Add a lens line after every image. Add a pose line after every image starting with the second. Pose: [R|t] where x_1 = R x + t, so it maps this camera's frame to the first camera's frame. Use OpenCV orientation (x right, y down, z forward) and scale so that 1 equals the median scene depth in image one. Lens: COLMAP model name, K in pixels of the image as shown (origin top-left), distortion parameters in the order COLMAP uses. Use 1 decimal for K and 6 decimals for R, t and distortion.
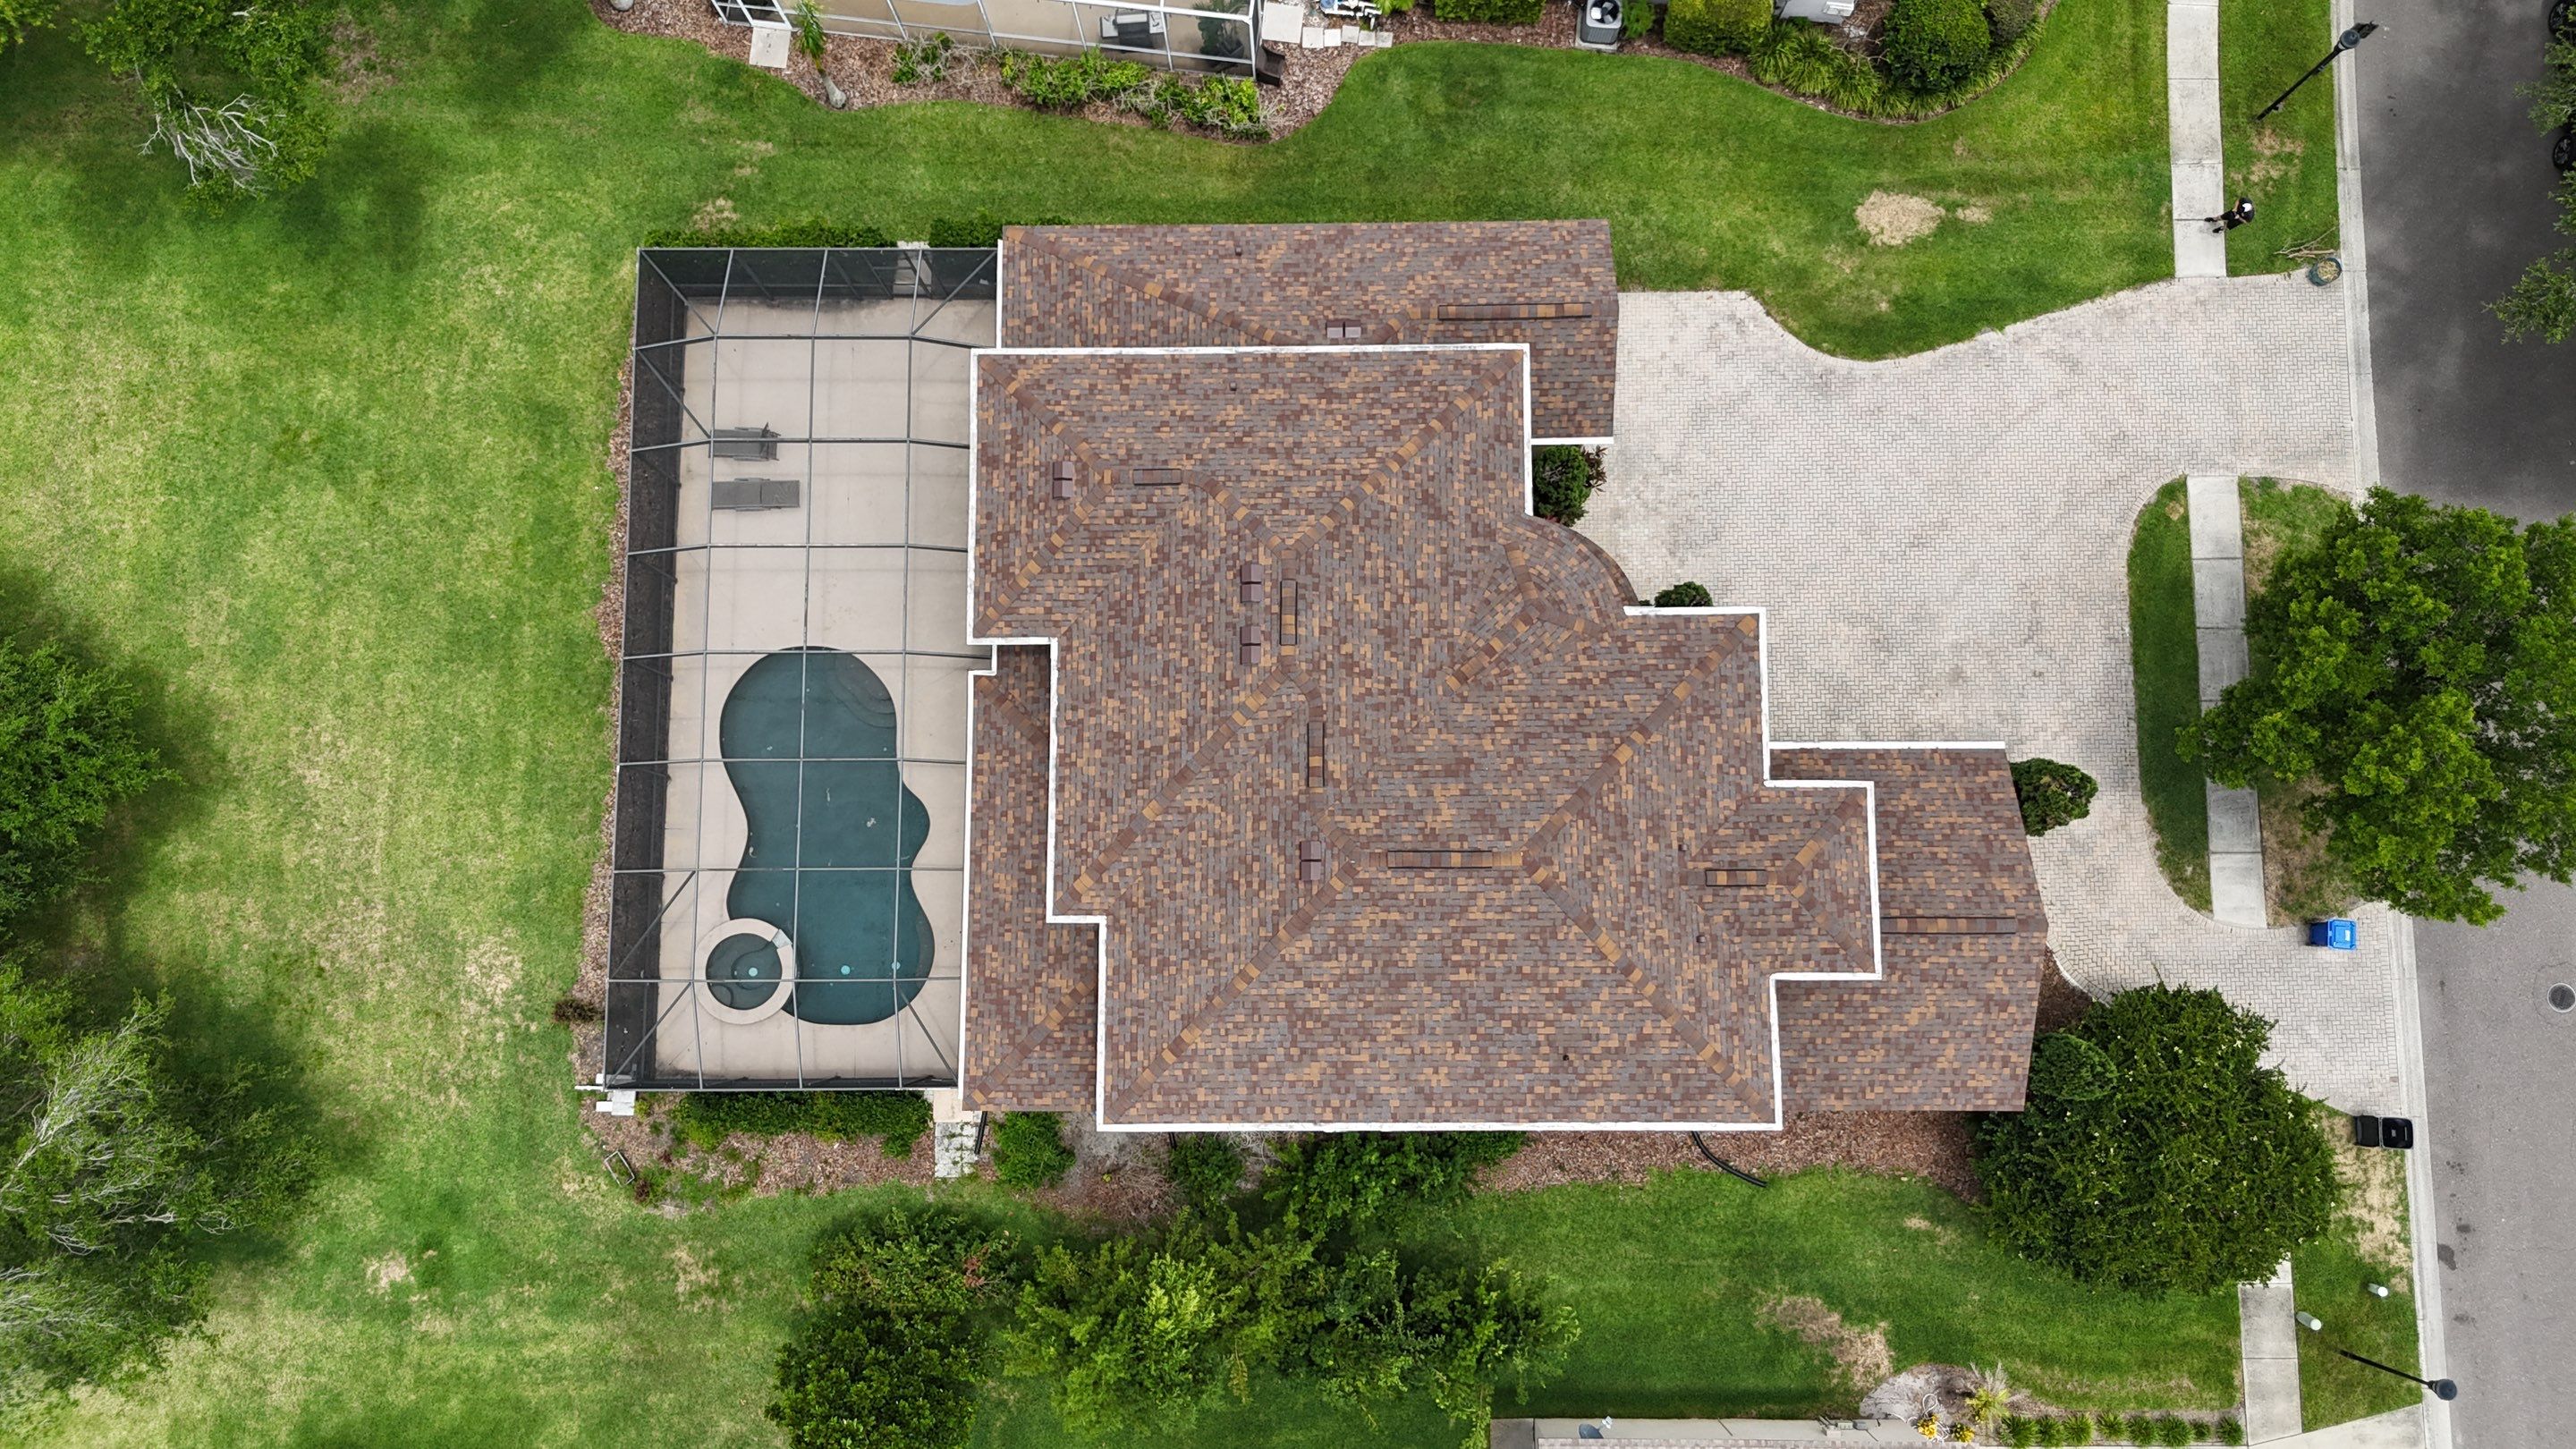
lens RADIAL K [[1905.2, 0, 1289.3], [0, 1905.2, 718.1], [0, 0, 1]] dist [0.092283, -0.079925]
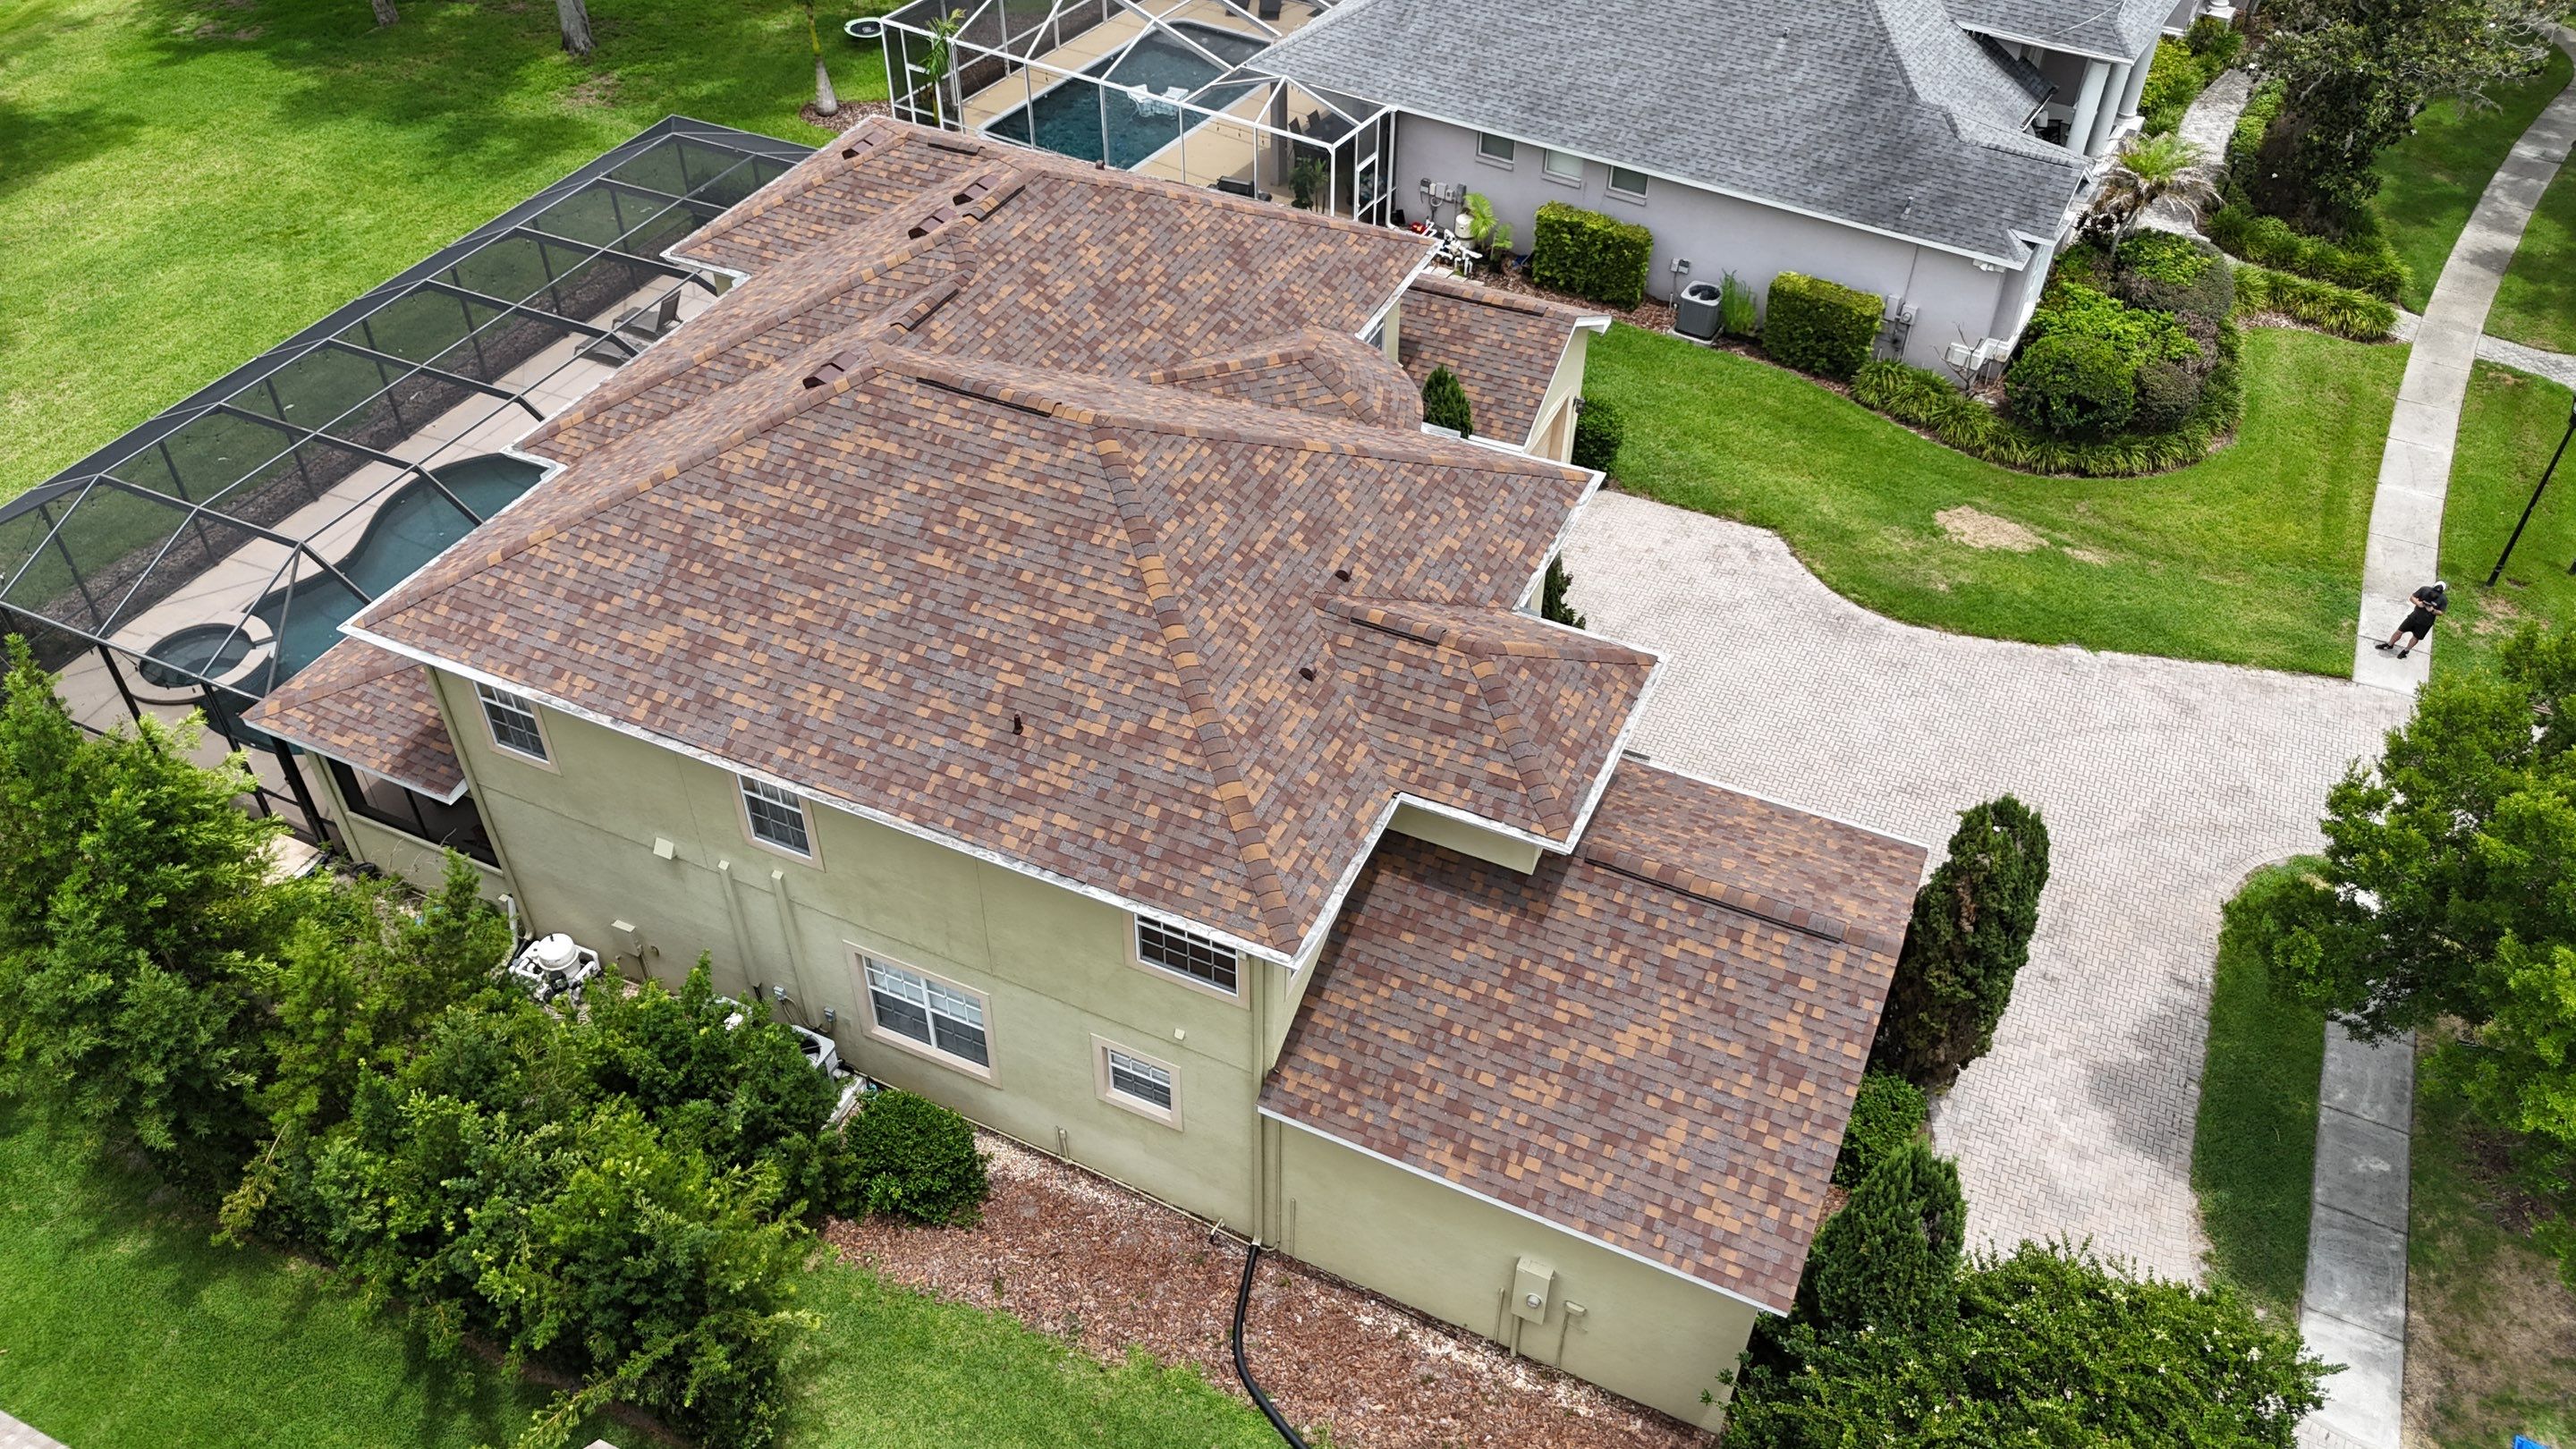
lens RADIAL K [[1901.5, 0, 1285.2], [0, 1901.5, 716.4], [0, 0, 1]] dist [0.090152, -0.079239]
pose [[0.904202, 0.294855, -0.308997, 0.343284], [-0.425645, 0.681855, -0.594895, 0.420101], [0.035284, 0.669428, 0.742039, 0.477591]]
